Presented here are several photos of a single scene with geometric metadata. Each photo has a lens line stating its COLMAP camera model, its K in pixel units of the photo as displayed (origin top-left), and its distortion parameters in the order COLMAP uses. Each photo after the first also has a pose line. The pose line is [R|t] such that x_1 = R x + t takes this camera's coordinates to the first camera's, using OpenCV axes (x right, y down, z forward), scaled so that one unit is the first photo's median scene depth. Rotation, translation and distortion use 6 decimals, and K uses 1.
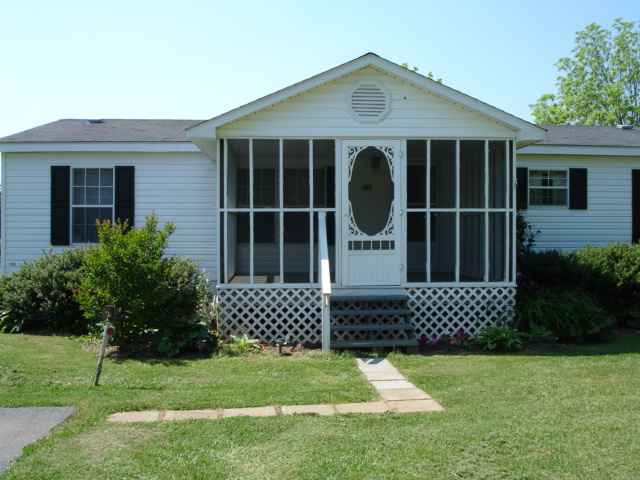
lens RADIAL K [[716.8, 0, 320.0], [0, 716.8, 240.0], [0, 0, 1]] dist [-0.017151, -0.356234]
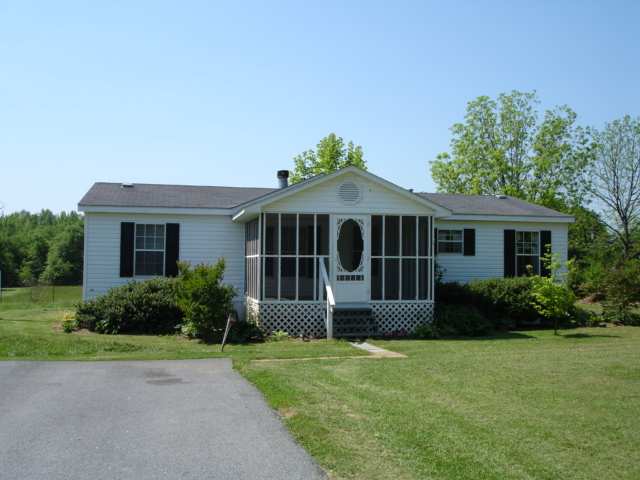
lens RADIAL K [[716.8, 0, 320.0], [0, 716.8, 240.0], [0, 0, 1]] dist [-0.017151, -0.356234]
pose [[0.989234, 0.013093, 0.145755, -0.240591], [-0.006013, 0.998785, -0.048907, 0.001314], [-0.146218, 0.047504, 0.988111, -0.638273]]
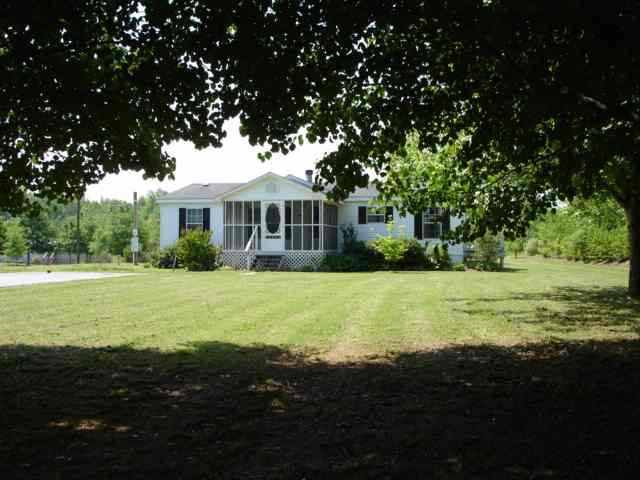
lens RADIAL K [[716.8, 0, 320.0], [0, 716.8, 240.0], [0, 0, 1]] dist [-0.017151, -0.356234]
pose [[0.964074, 0.001235, -0.265632, 1.019961], [-0.005468, 0.999870, -0.015197, 0.061101], [0.265579, 0.016103, 0.963955, -1.734390]]
